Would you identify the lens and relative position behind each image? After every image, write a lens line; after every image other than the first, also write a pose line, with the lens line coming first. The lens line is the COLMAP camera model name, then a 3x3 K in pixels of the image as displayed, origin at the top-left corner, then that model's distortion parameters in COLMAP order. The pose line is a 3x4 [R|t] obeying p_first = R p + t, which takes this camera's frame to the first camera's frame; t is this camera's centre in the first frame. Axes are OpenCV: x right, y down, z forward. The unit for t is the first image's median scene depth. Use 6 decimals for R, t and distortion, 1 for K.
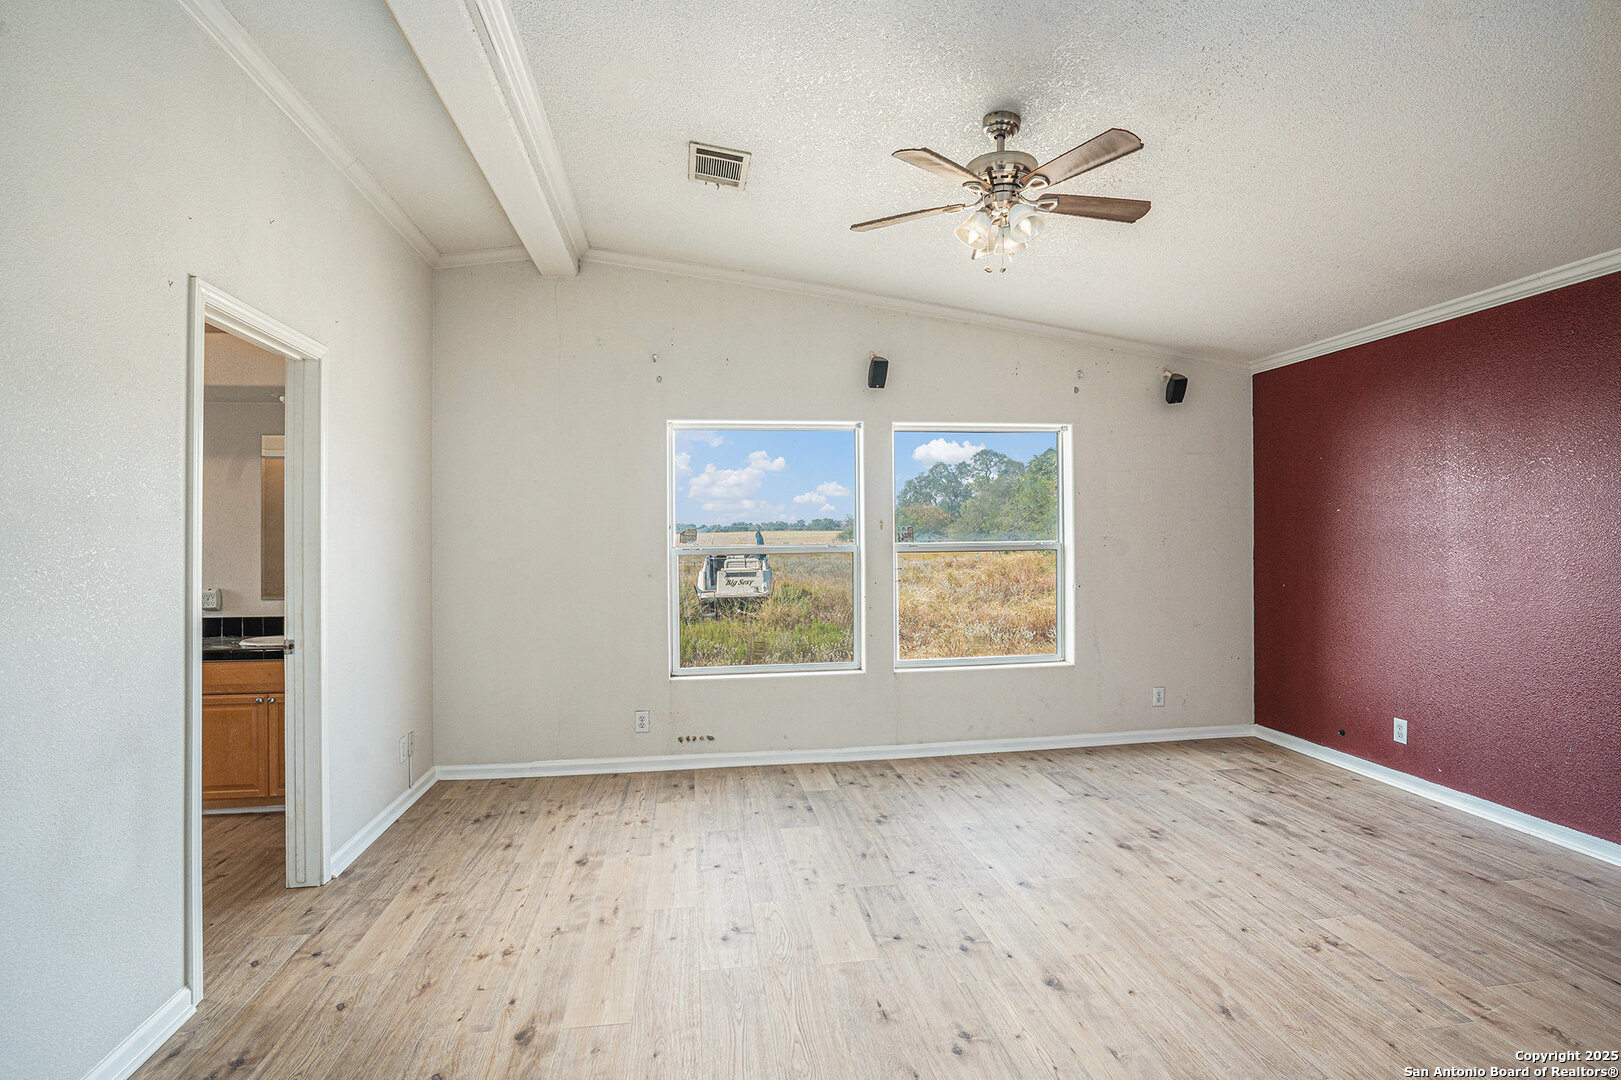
lens RADIAL K [[811.6, 0, 811.4], [0, 811.6, 539.1], [0, 0, 1]] dist [-0.079449, 0.034958]
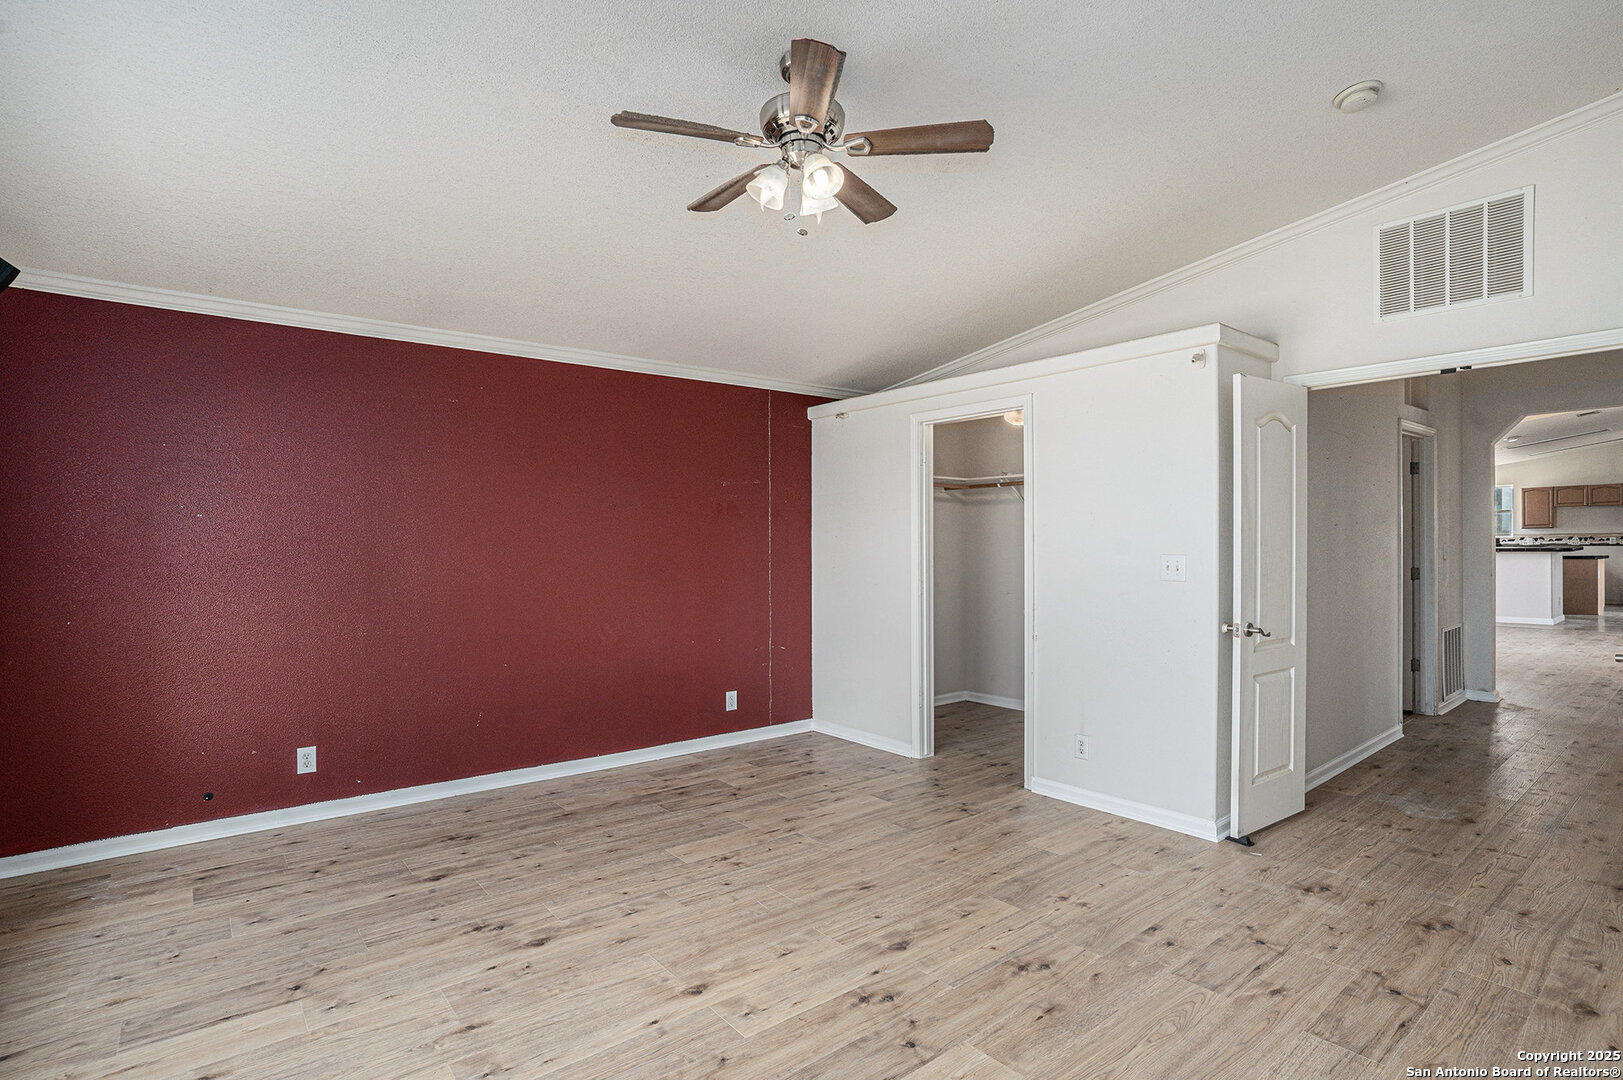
lens RADIAL K [[812.6, 0, 806.5], [0, 812.6, 535.3], [0, 0, 1]] dist [-0.079449, 0.034958]
pose [[-0.504342, 0.016254, 0.863351, -0.384473], [0.014934, 0.999837, -0.010100, 0.000945], [-0.863375, 0.007799, -0.504502, 1.083107]]
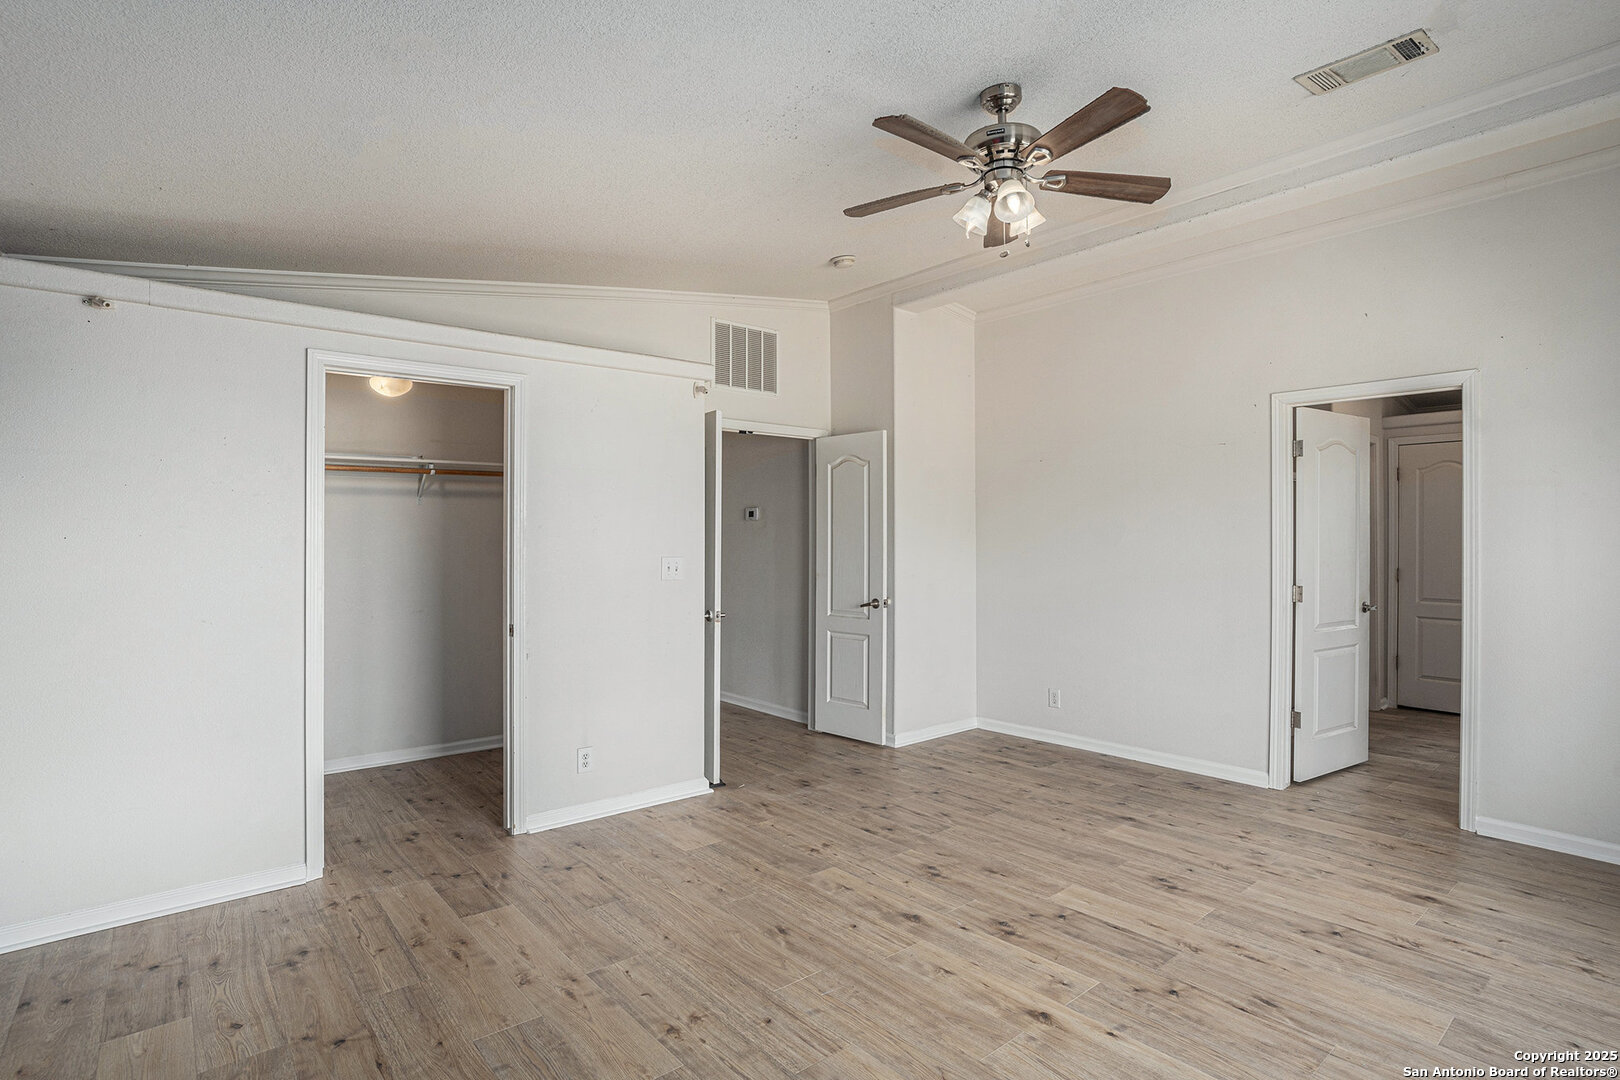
lens RADIAL K [[811.1, 0, 820.8], [0, 811.1, 536.3], [0, 0, 1]] dist [-0.079449, 0.034958]
pose [[-0.848336, 0.009409, -0.529375, 0.683301], [0.008399, 0.999955, 0.004315, -0.009188], [0.529392, -0.000786, -0.848377, 1.261706]]
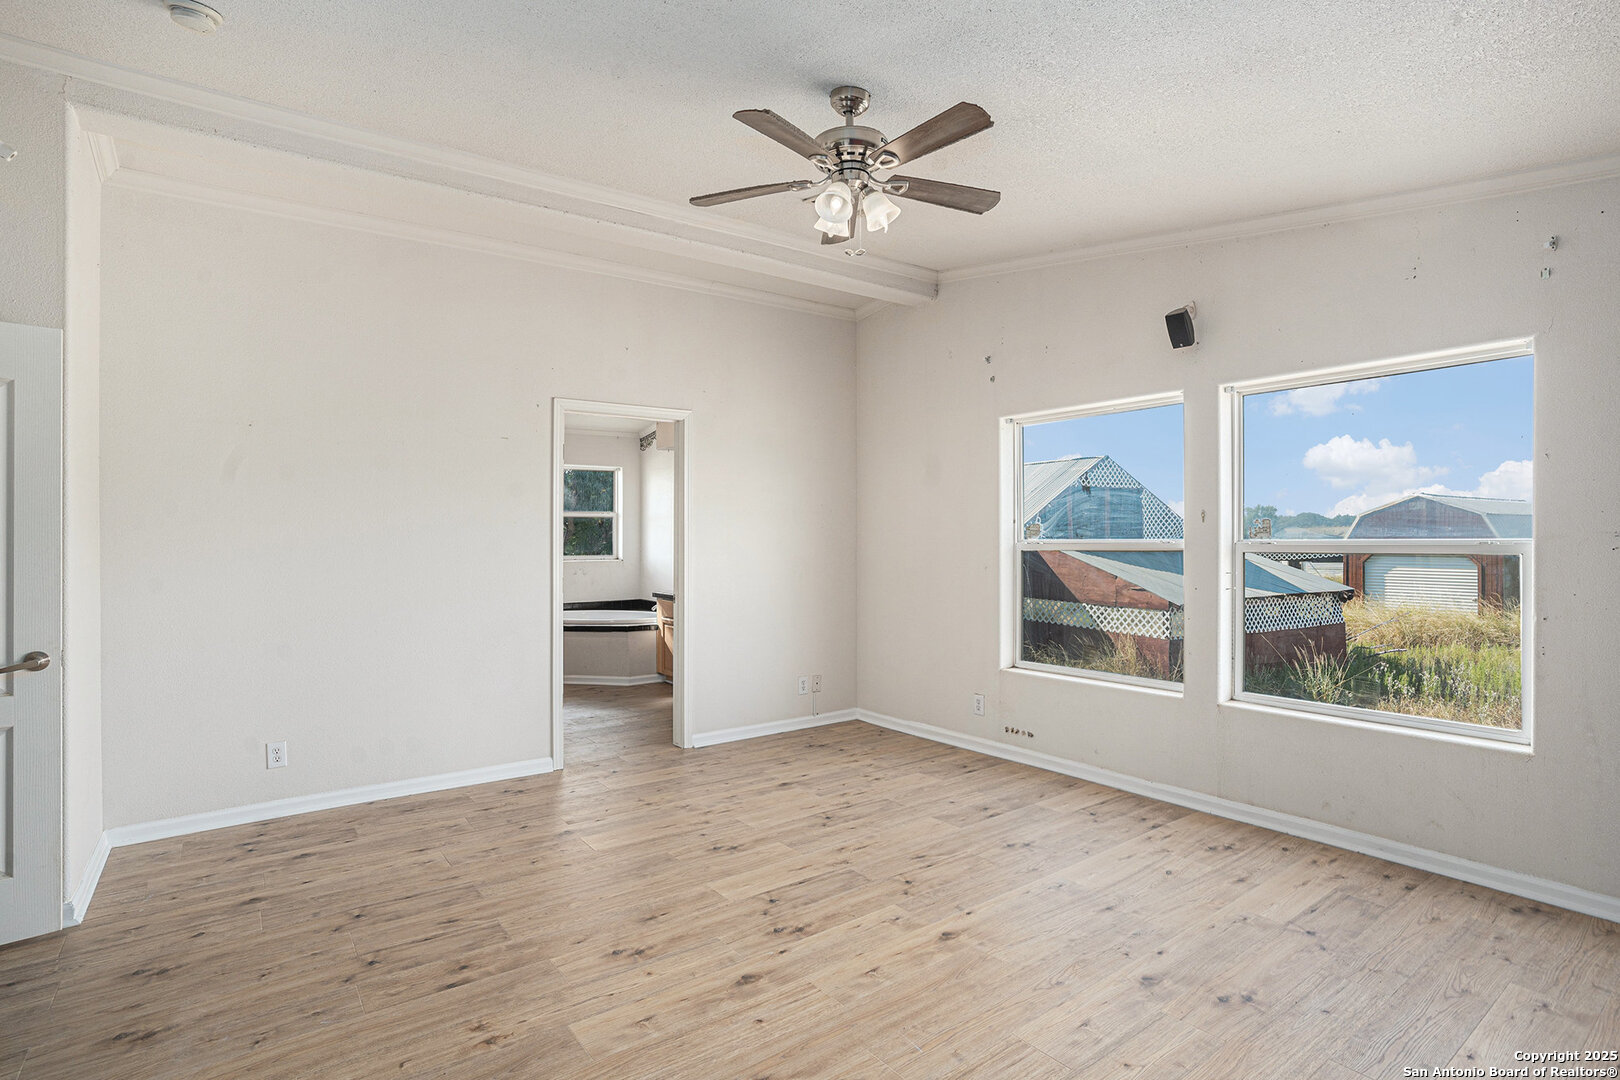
lens RADIAL K [[811.1, 0, 805.4], [0, 811.1, 542.4], [0, 0, 1]] dist [-0.079449, 0.034958]
pose [[0.466923, 0.015383, -0.884164, 0.796562], [-0.001511, 0.999861, 0.016598, -0.006032], [0.884297, -0.006414, 0.466882, 0.388459]]
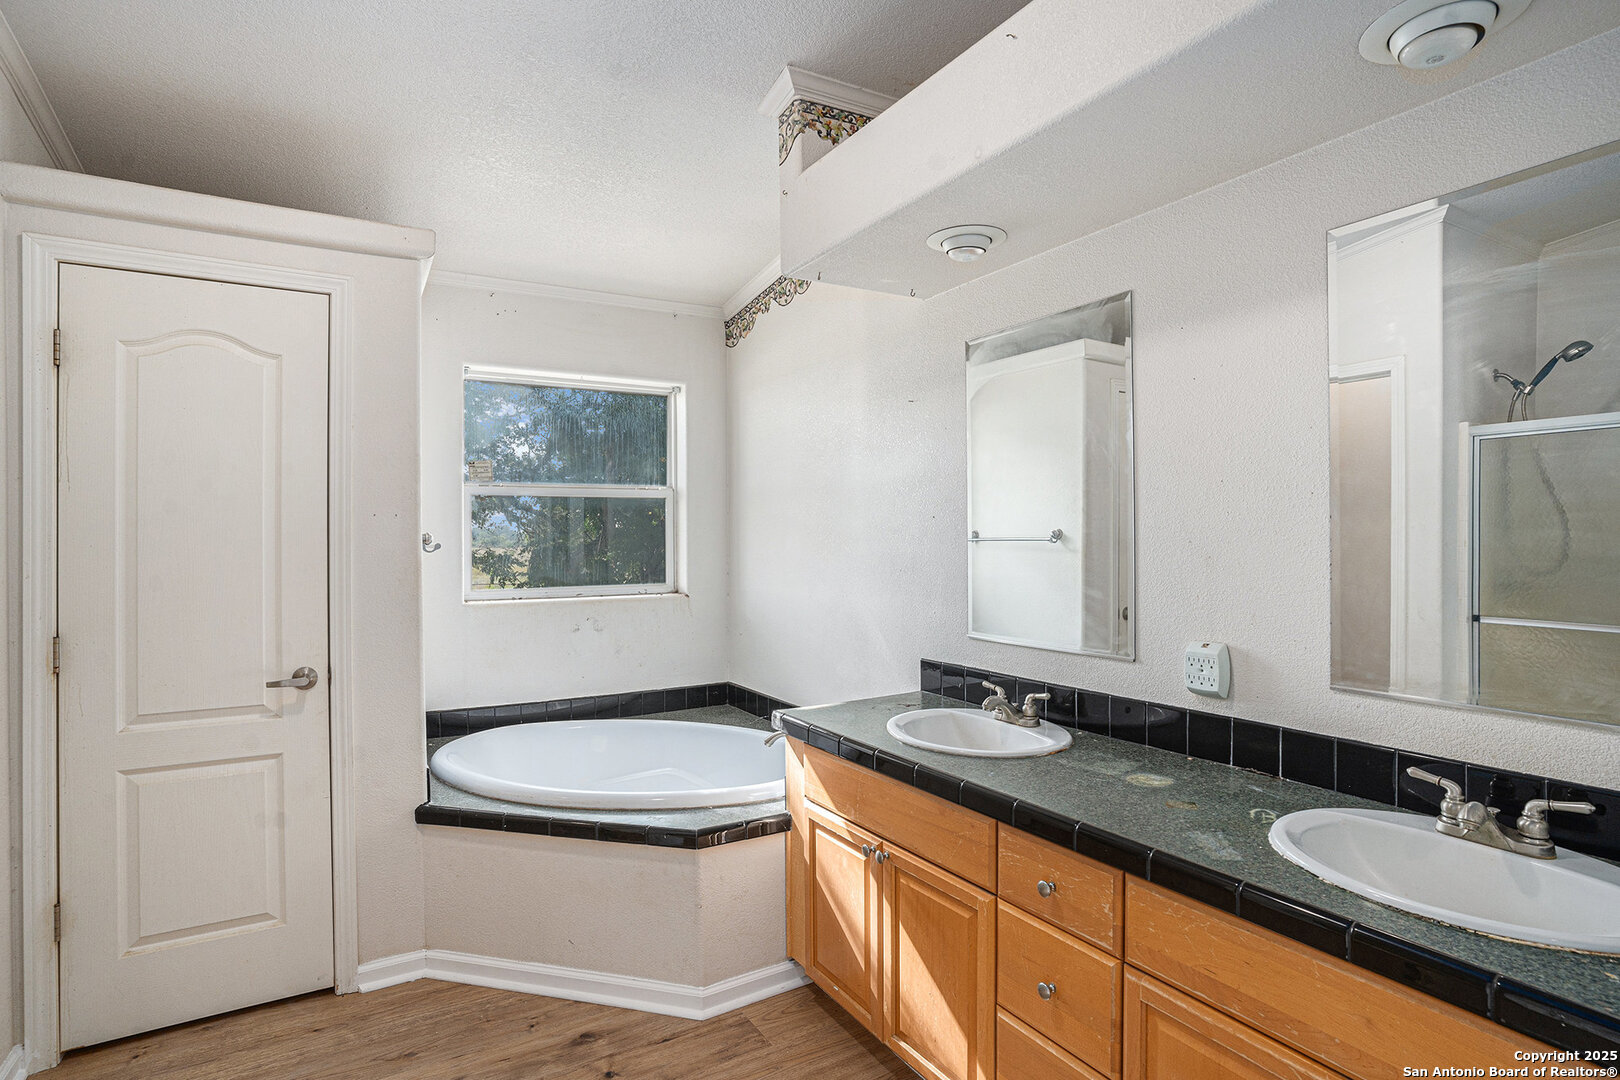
lens RADIAL K [[811.1, 0, 806.8], [0, 811.1, 531.4], [0, 0, 1]] dist [-0.079449, 0.034958]
pose [[0.387642, 0.000907, -0.921809, -0.550477], [0.006381, 0.999973, 0.003667, 0.002532], [0.921788, -0.007304, 0.387626, 0.764687]]
